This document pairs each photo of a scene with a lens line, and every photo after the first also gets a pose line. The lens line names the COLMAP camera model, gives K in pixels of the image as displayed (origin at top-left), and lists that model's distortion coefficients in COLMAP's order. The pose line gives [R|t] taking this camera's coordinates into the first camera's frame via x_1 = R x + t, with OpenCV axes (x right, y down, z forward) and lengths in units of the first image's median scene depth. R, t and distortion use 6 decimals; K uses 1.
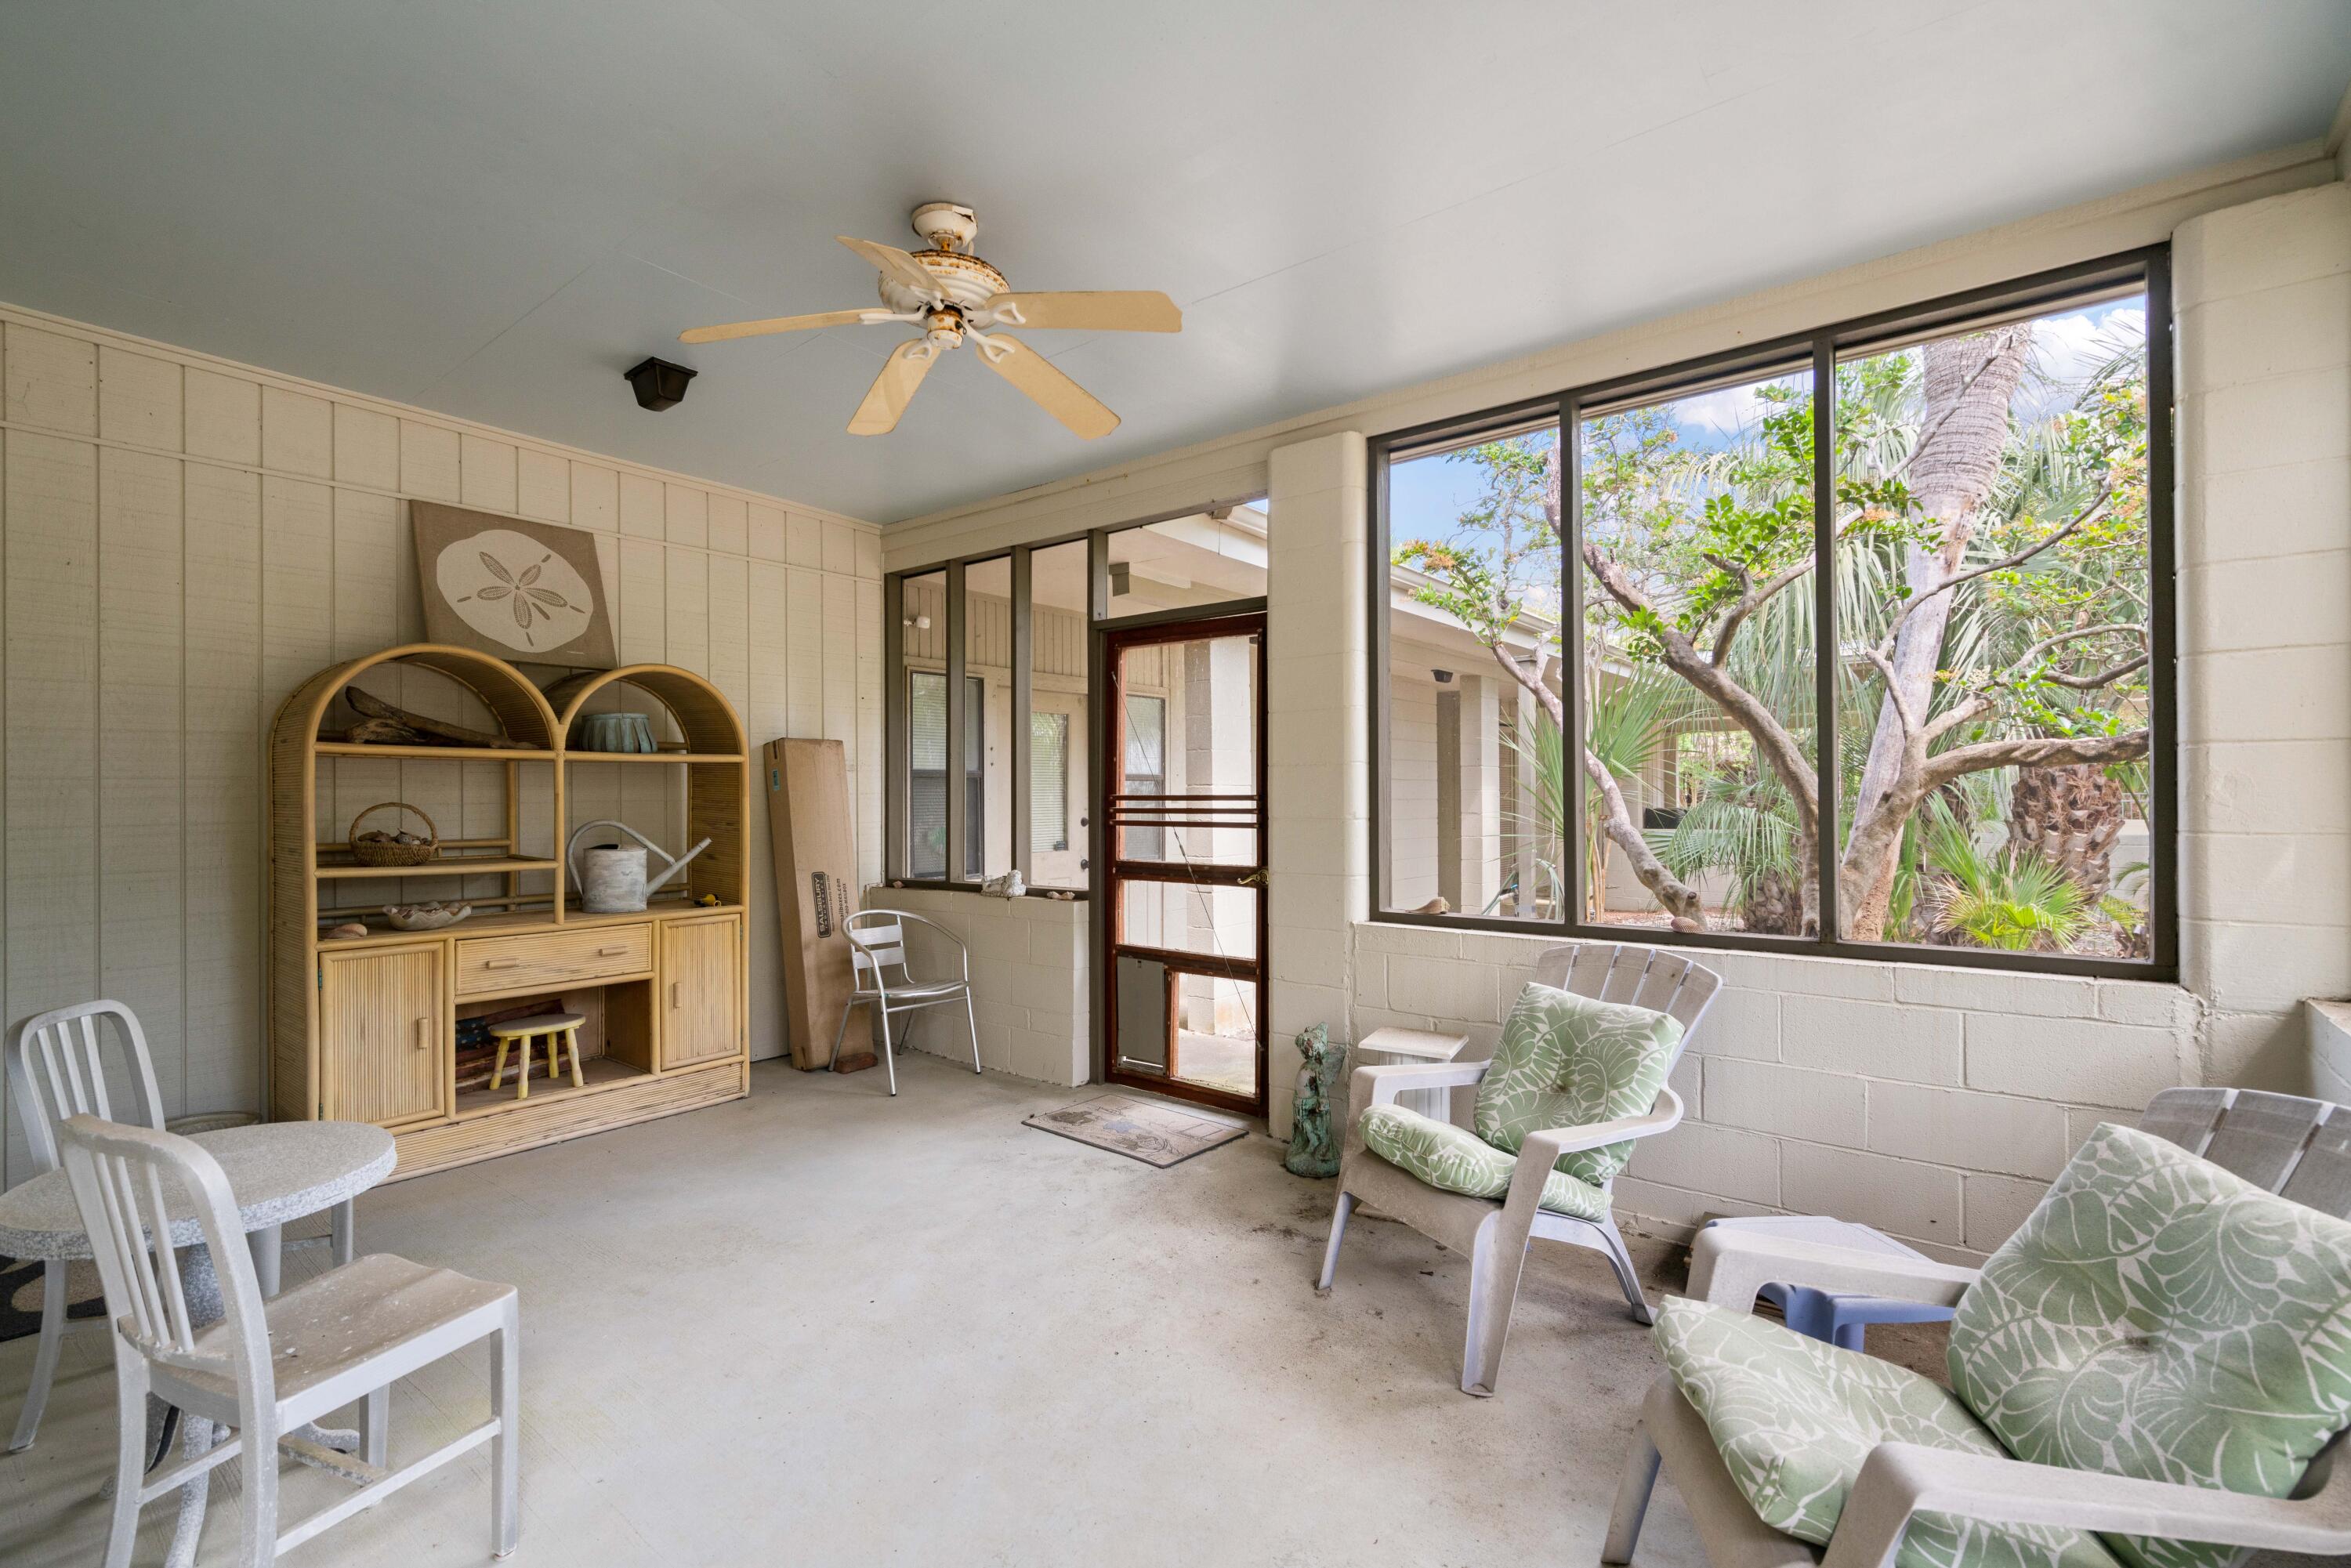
lens RADIAL K [[1072.1, 0, 1169.9], [0, 1072.1, 785.2], [0, 0, 1]] dist [-0.004232, 0.005052]
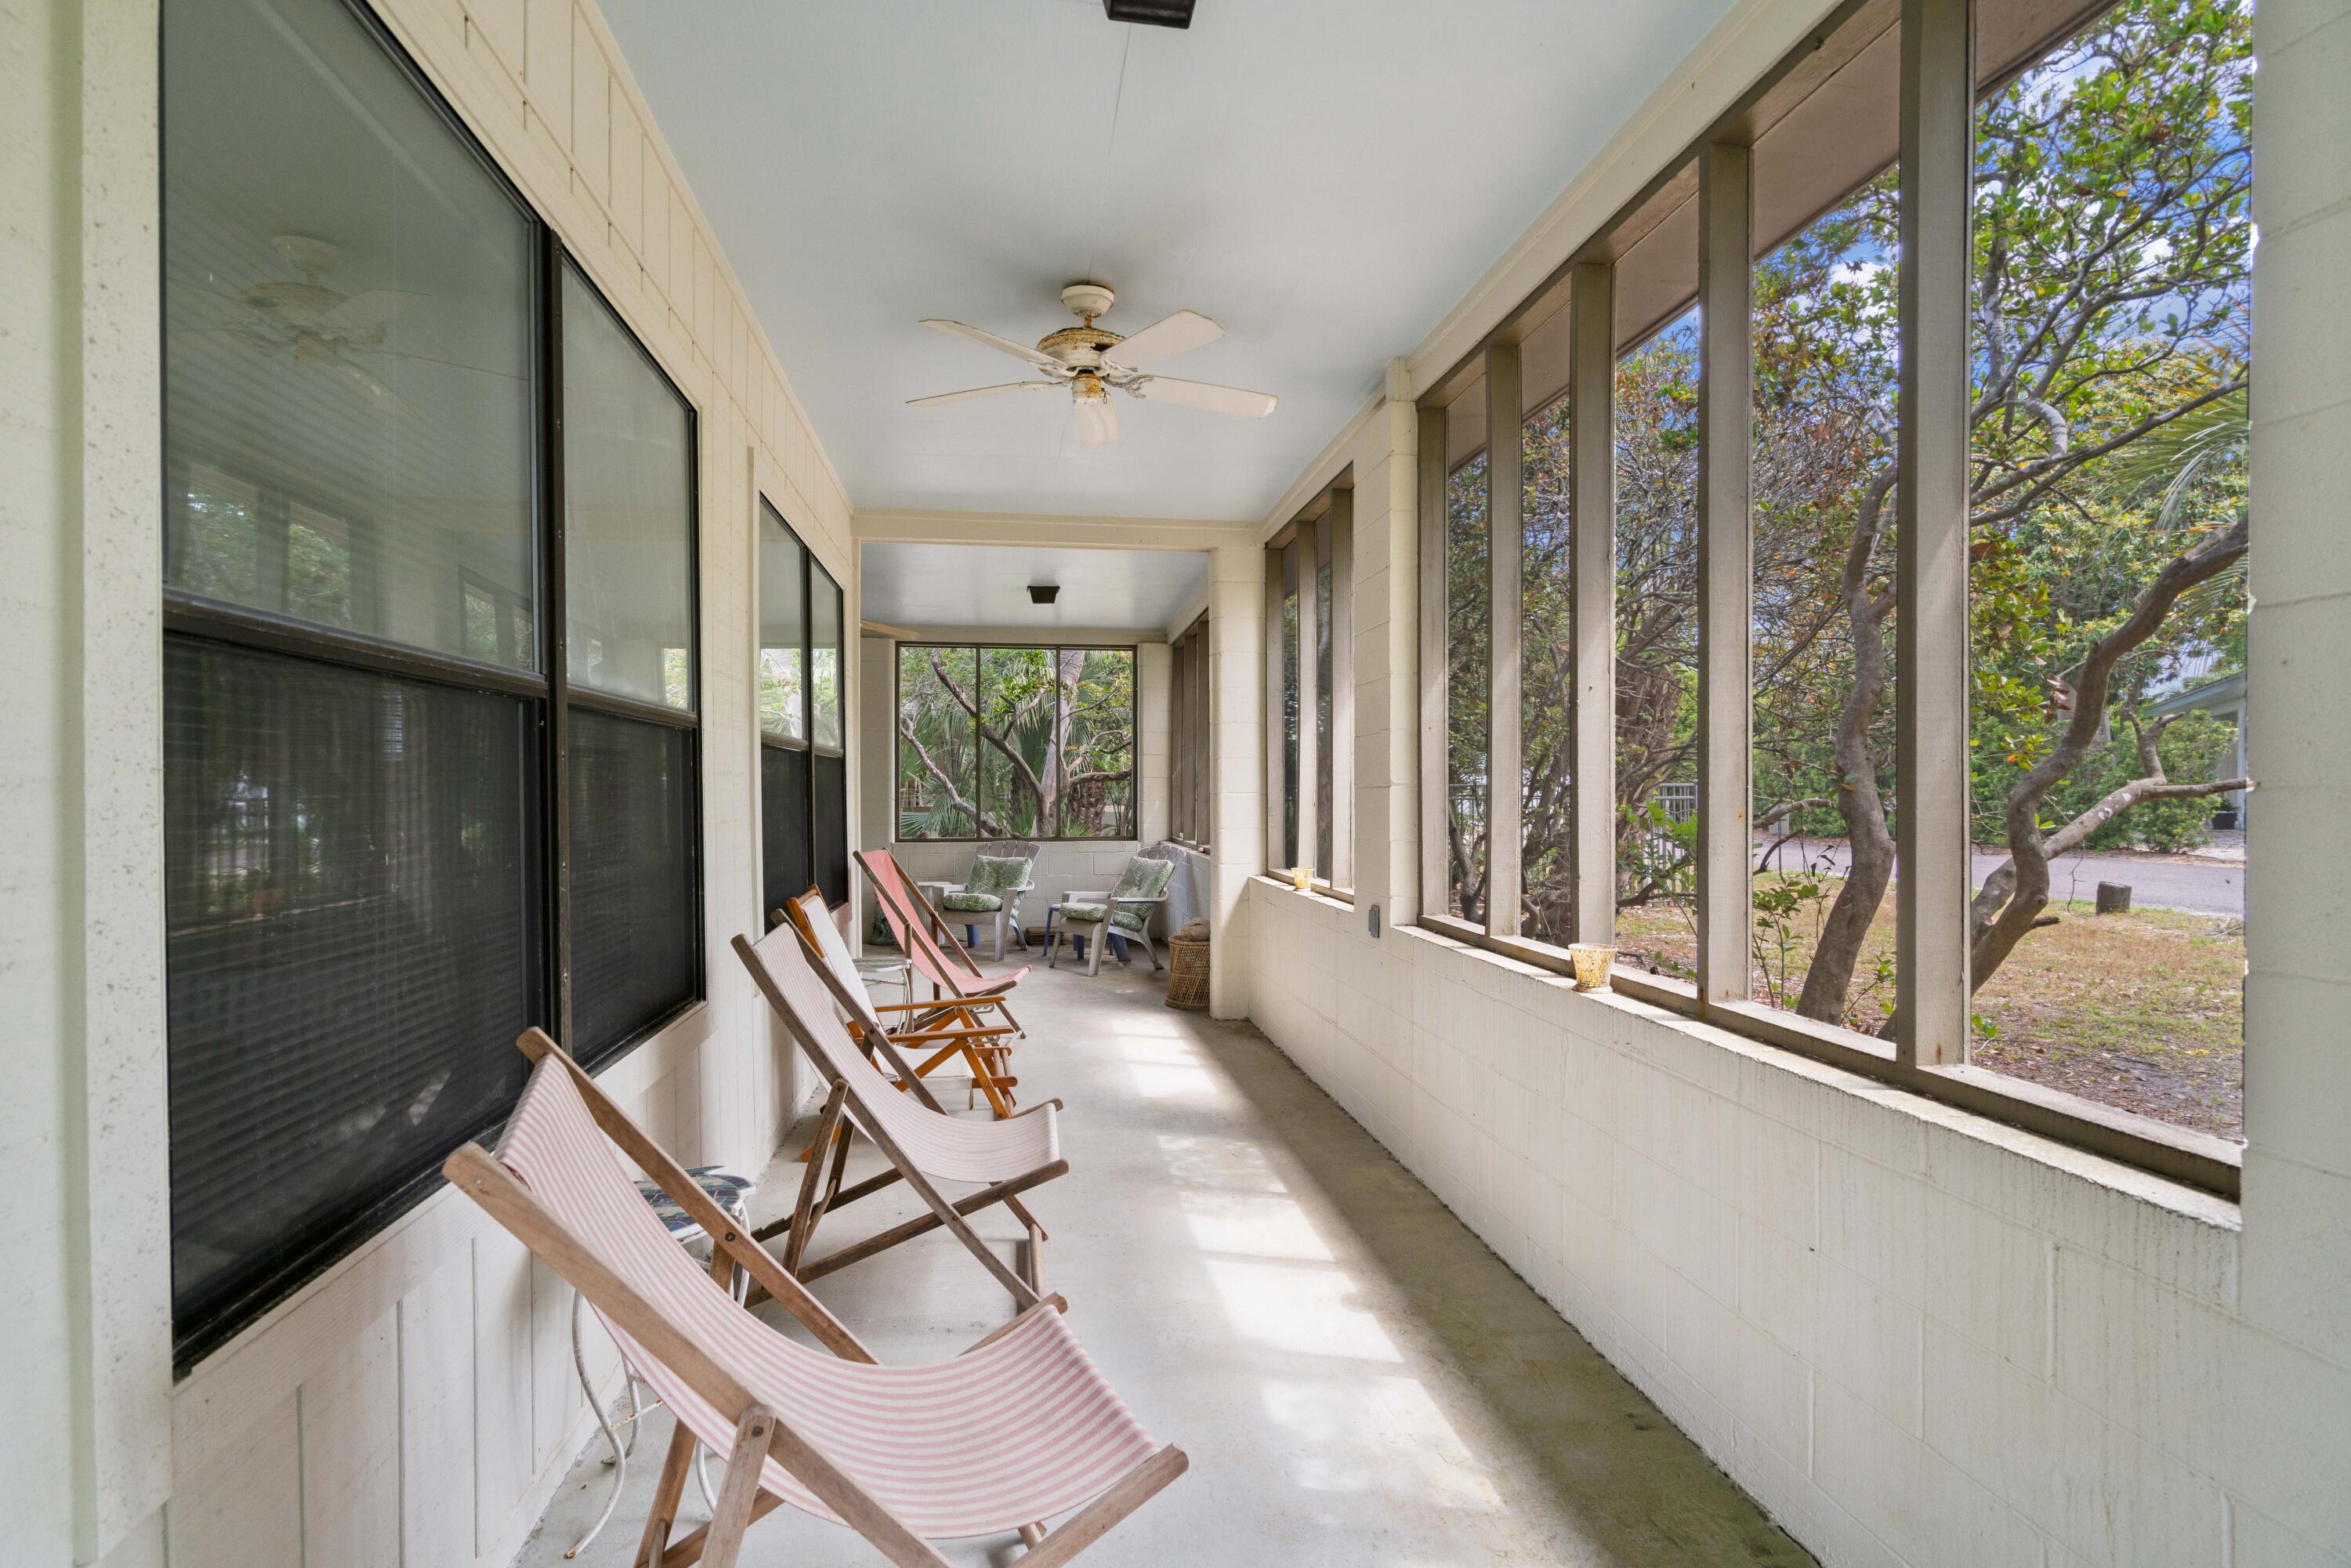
lens RADIAL K [[1072.1, 0, 1176.7], [0, 1072.1, 794.6], [0, 0, 1]] dist [-0.004232, 0.005052]
pose [[0.666479, -0.001965, 0.745521, -1.499259], [-0.002231, 0.999987, 0.004630, 0.005743], [-0.745521, -0.004749, 0.666466, -1.357558]]
